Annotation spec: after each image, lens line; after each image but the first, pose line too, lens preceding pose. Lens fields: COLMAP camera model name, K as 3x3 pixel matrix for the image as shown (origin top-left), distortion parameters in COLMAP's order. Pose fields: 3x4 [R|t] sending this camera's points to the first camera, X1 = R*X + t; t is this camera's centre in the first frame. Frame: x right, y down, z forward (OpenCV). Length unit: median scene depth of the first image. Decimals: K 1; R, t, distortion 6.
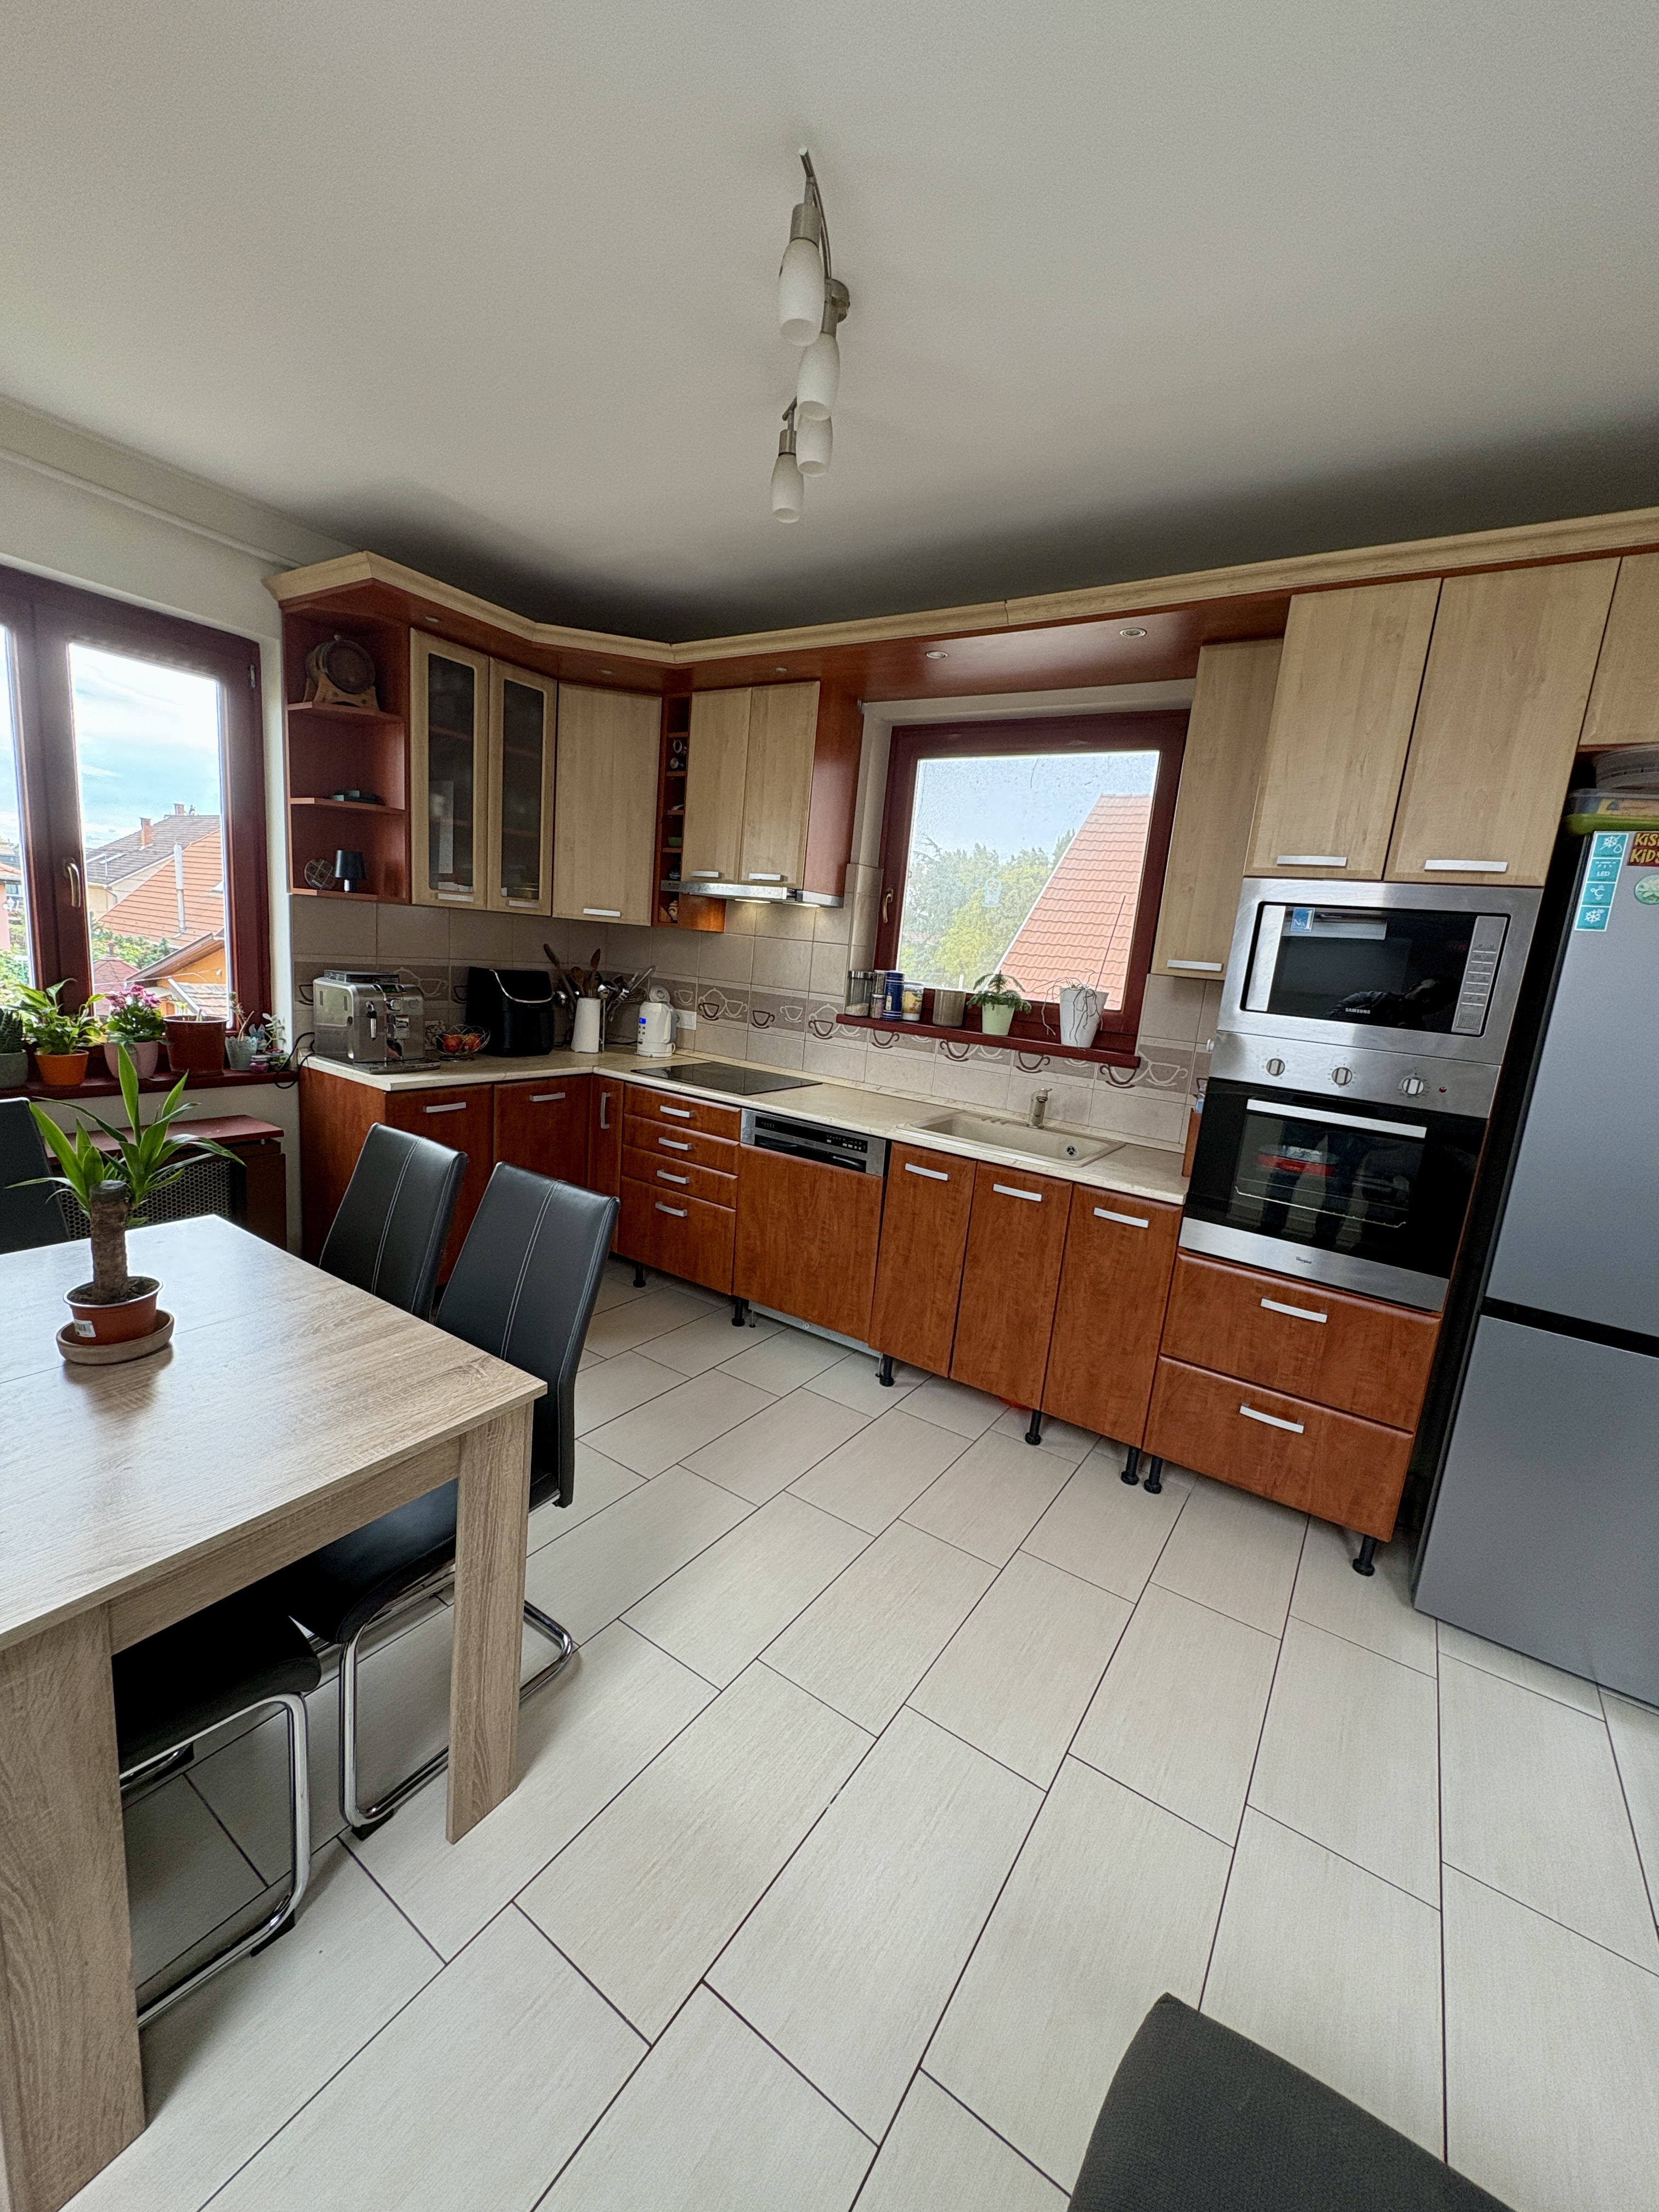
lens RADIAL K [[881.0, 0, 821.4], [0, 881.0, 1109.7], [0, 0, 1]] dist [0.000084, 0.000264]
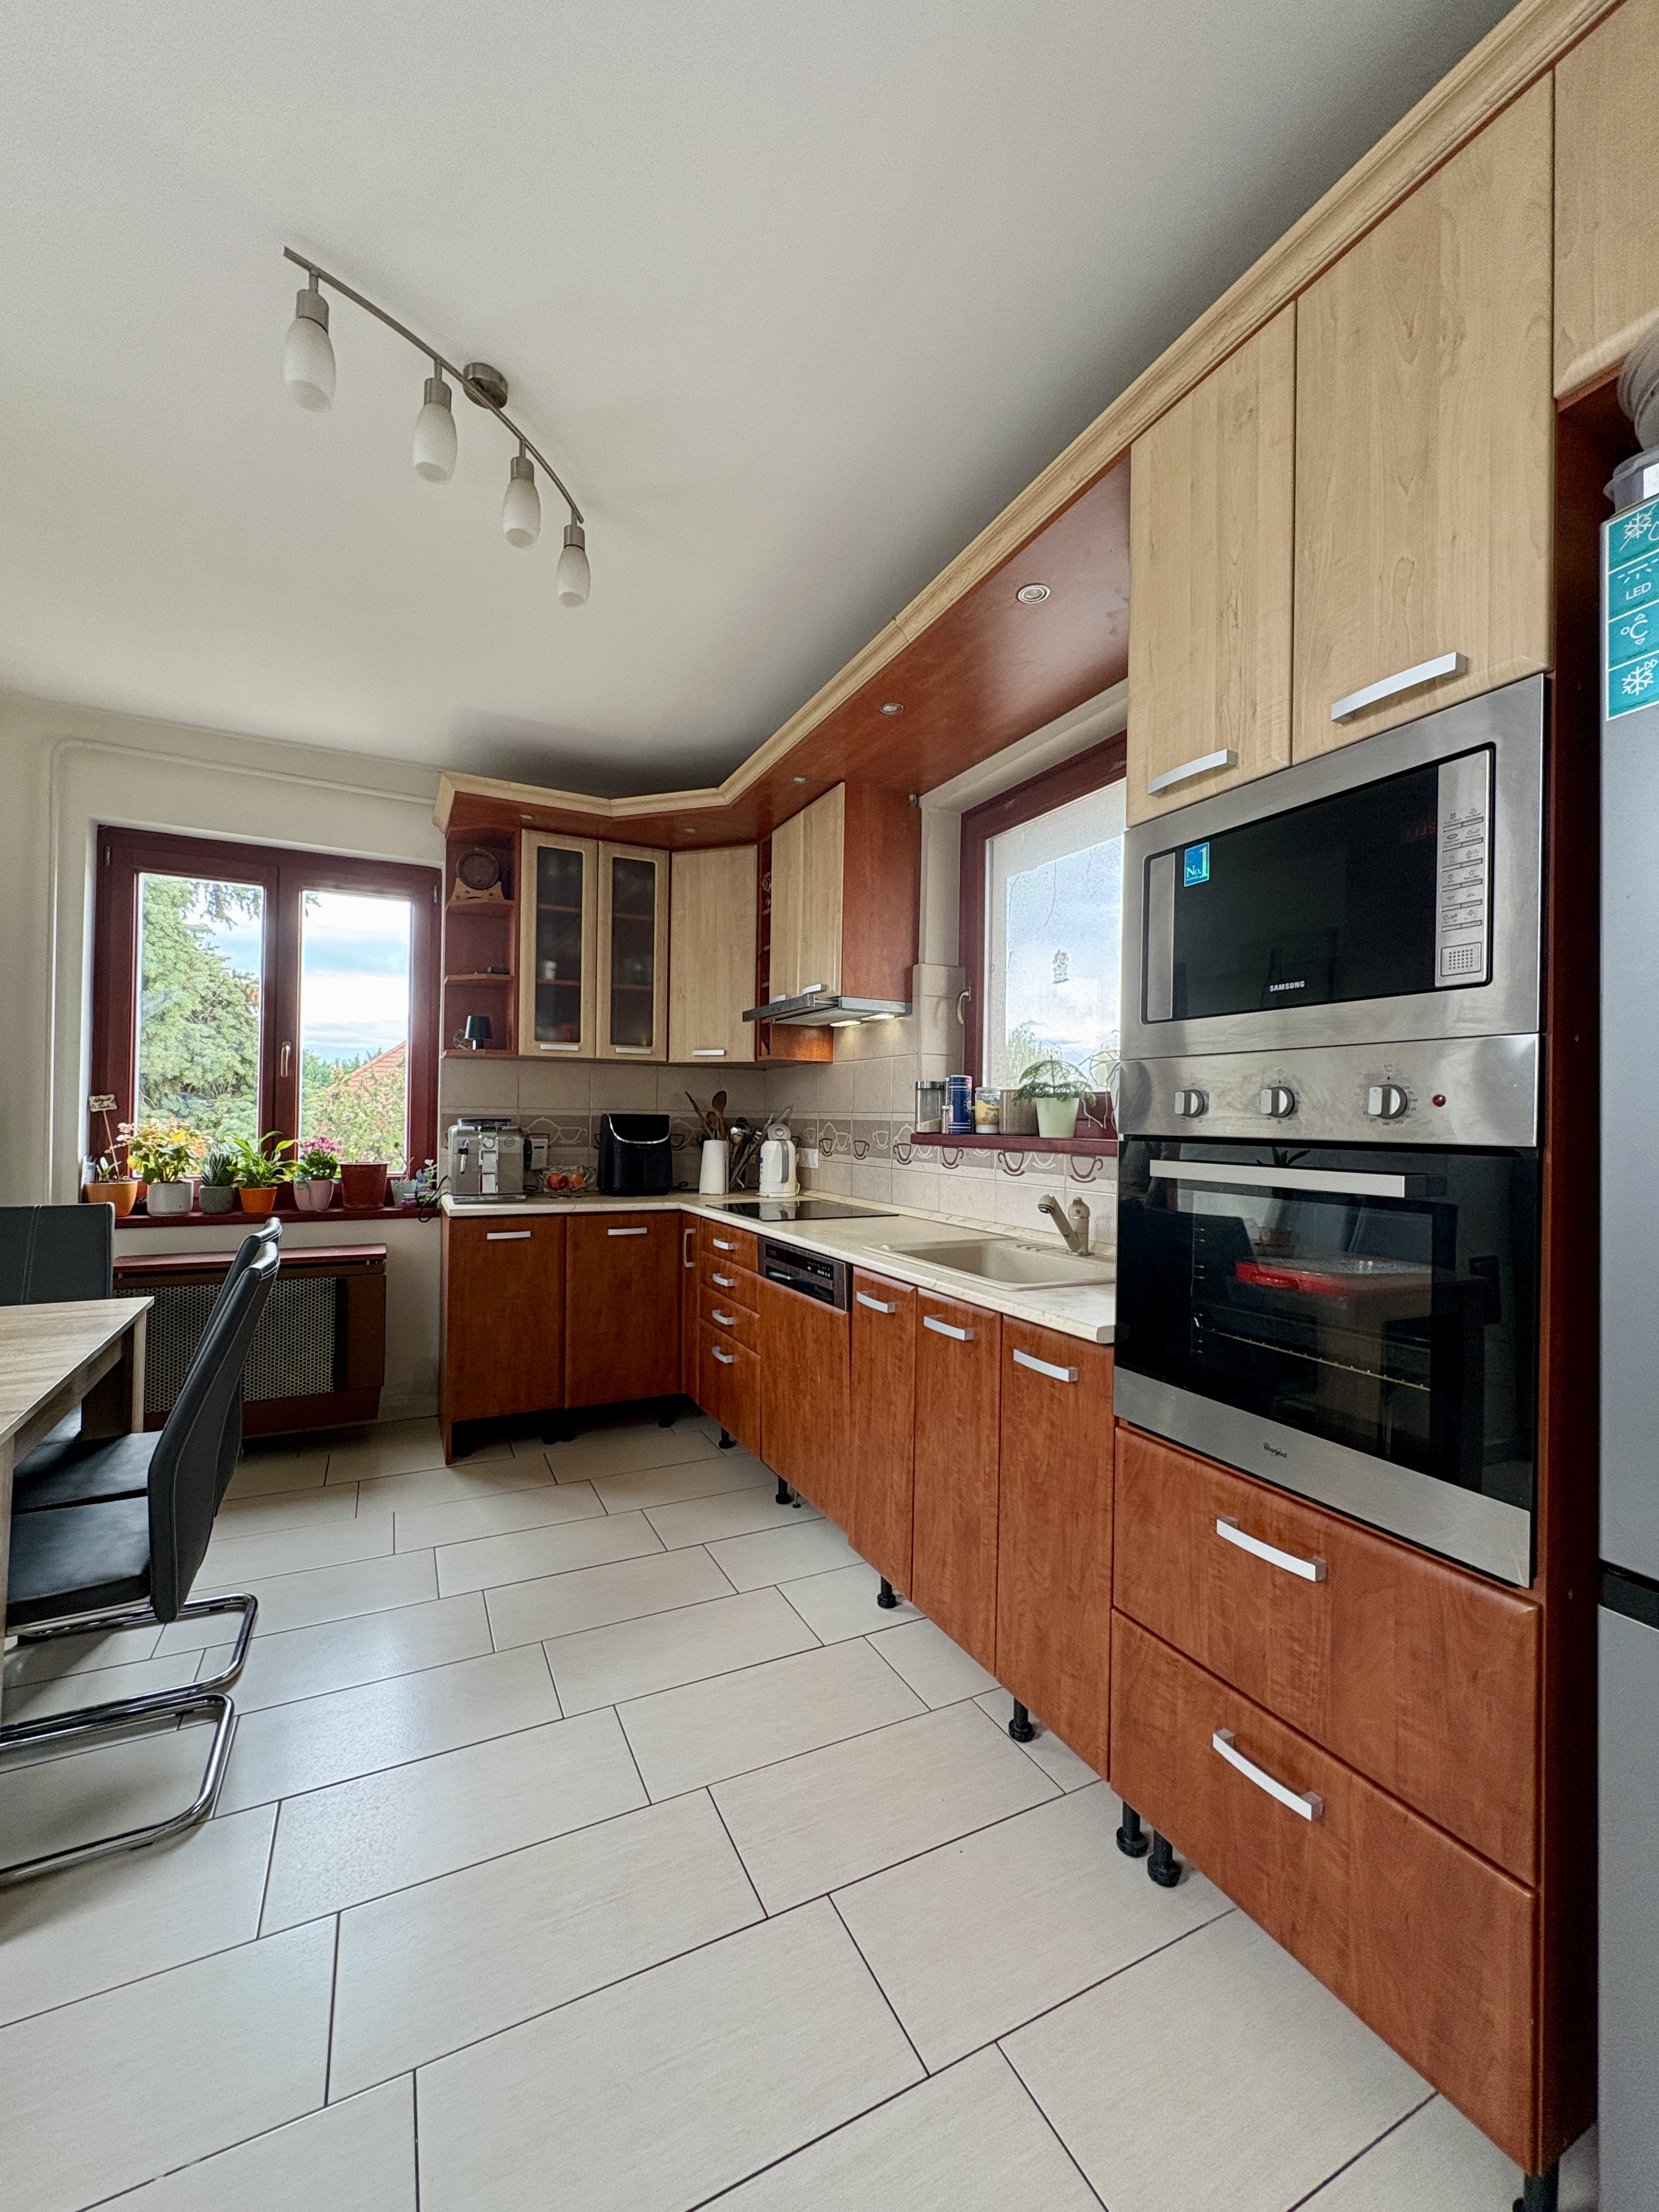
lens RADIAL K [[881.0, 0, 833.1], [0, 881.0, 1112.9], [0, 0, 1]] dist [0.000084, 0.000264]
pose [[0.866951, -0.080878, -0.491787, 0.422770], [-0.031412, 0.975916, -0.215872, 0.067122], [0.497402, 0.202599, 0.843531, 0.262884]]
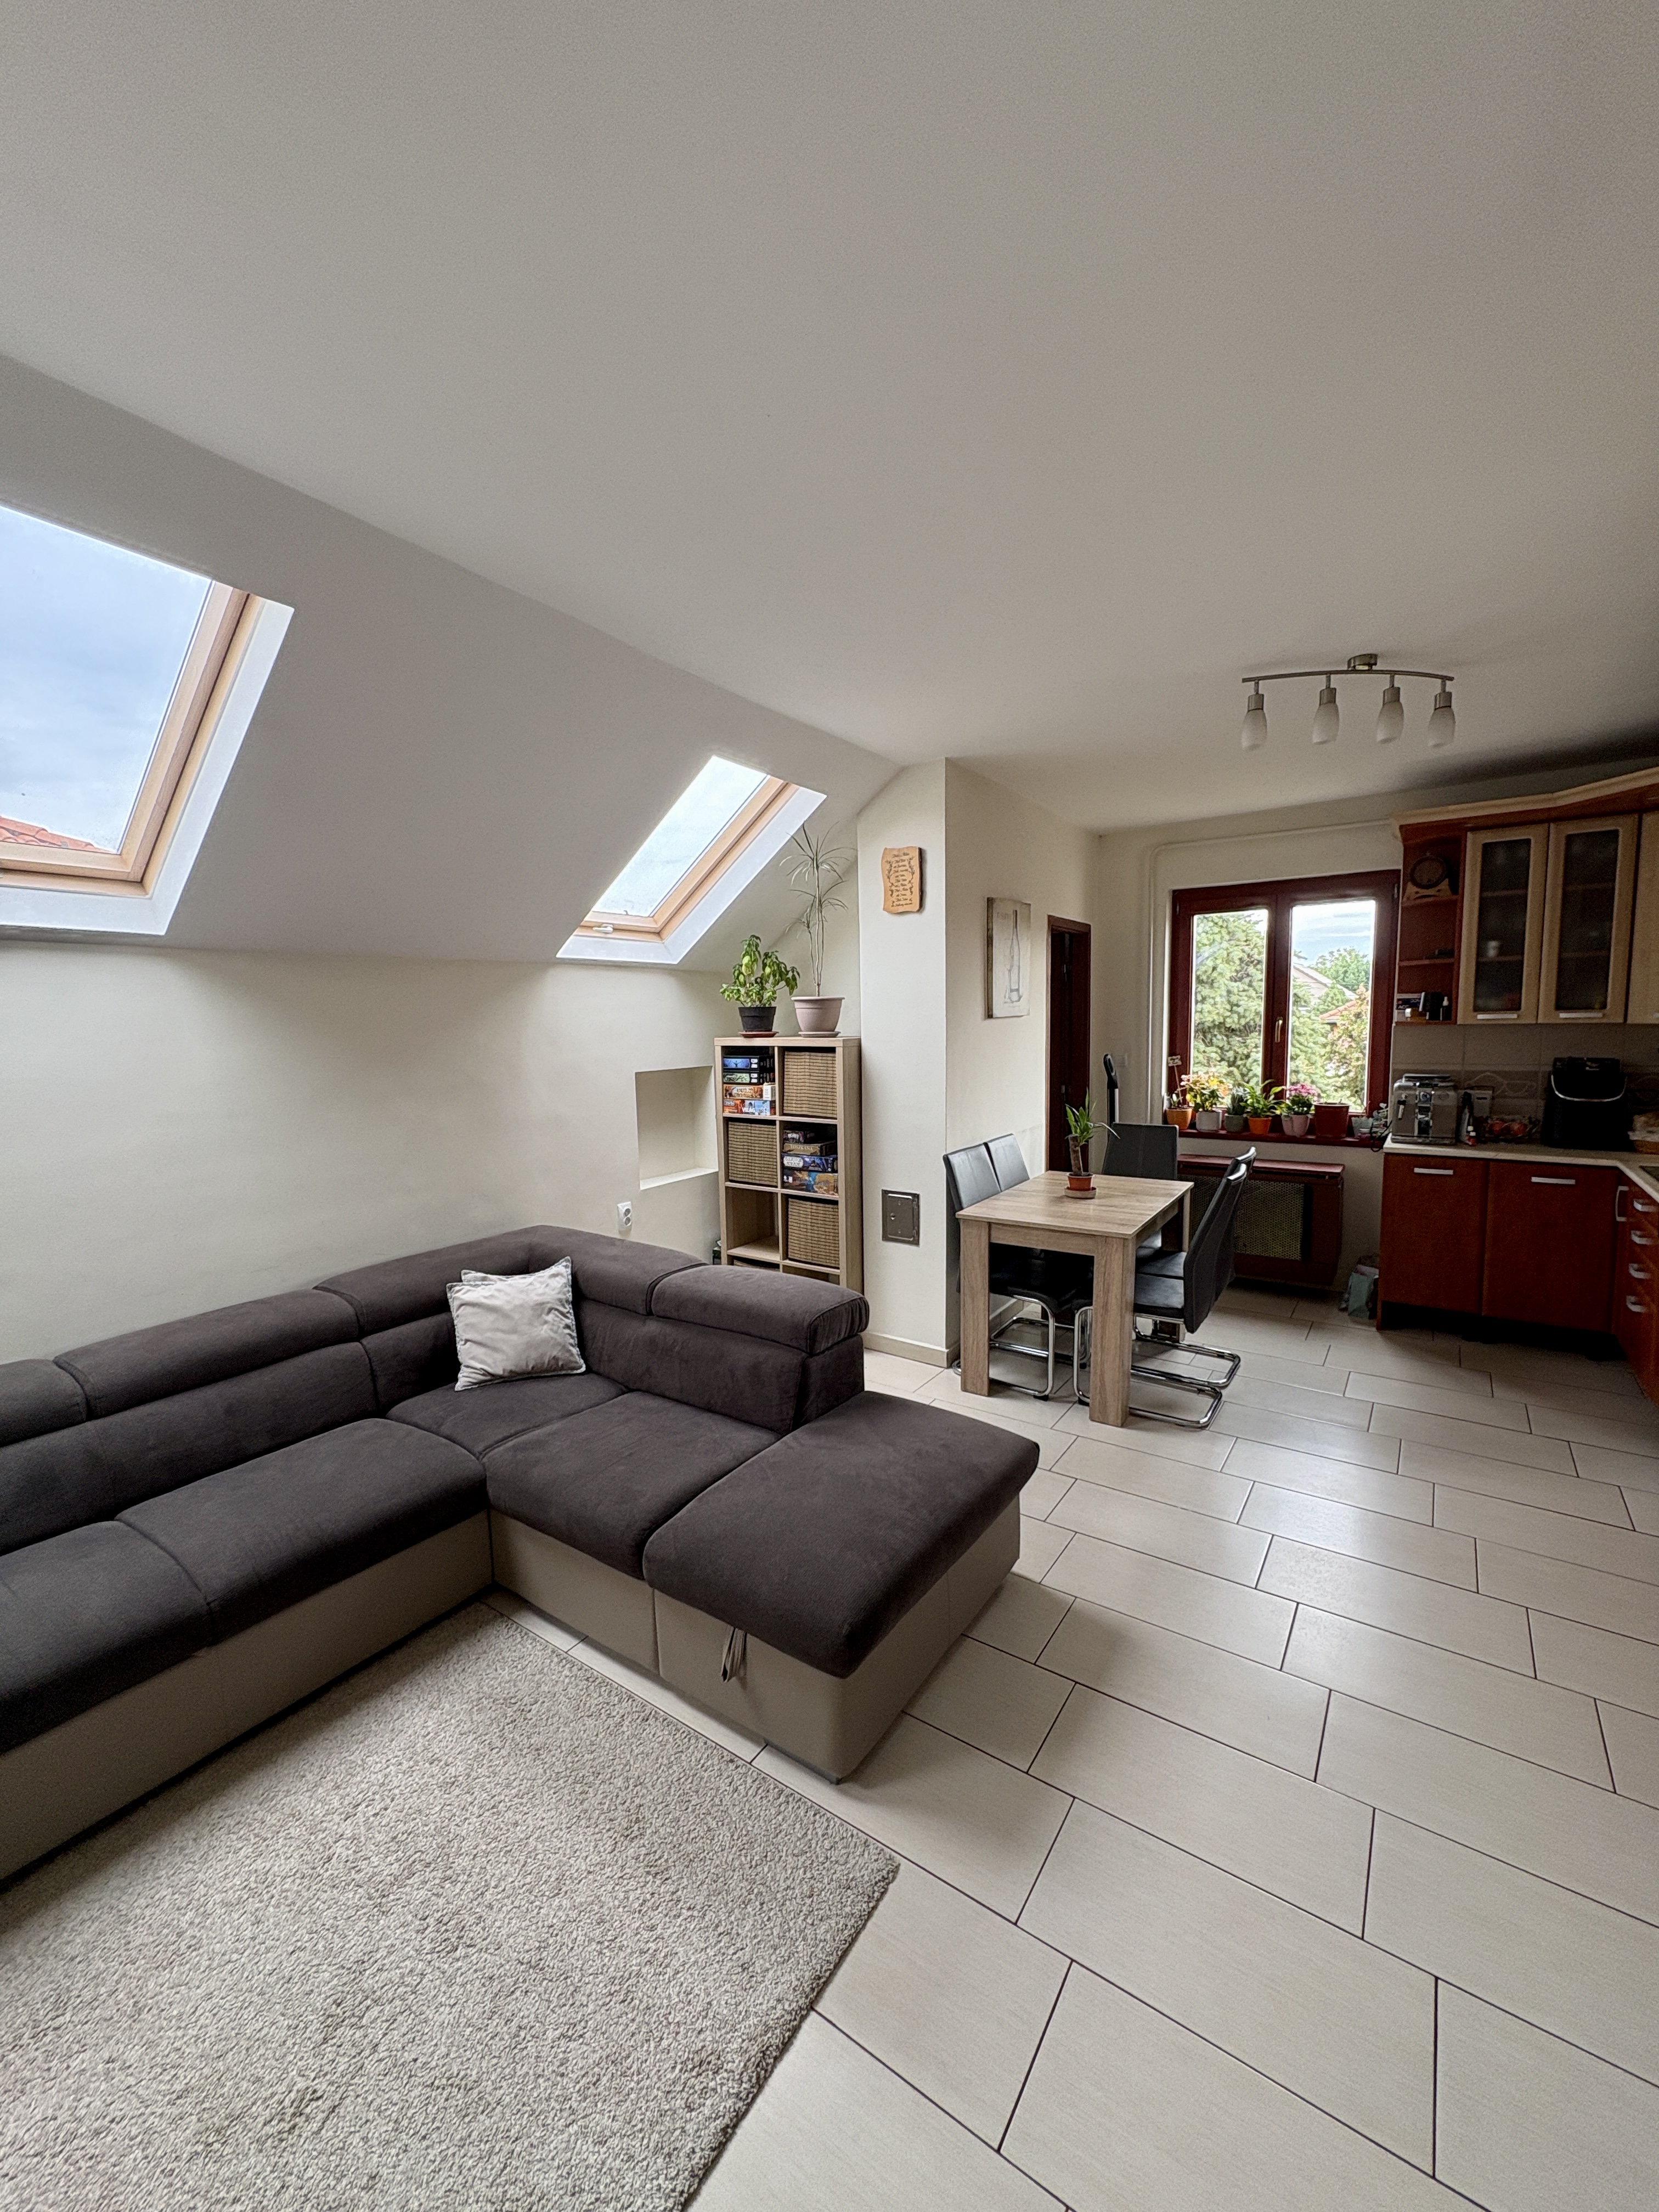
lens RADIAL K [[881.0, 0, 827.7], [0, 881.0, 1109.8], [0, 0, 1]] dist [0.000084, 0.000264]
pose [[-0.021734, 0.014758, -0.999655, 0.903418], [-0.174495, 0.984487, 0.018328, 0.040066], [0.984418, 0.174833, -0.018822, 0.090962]]
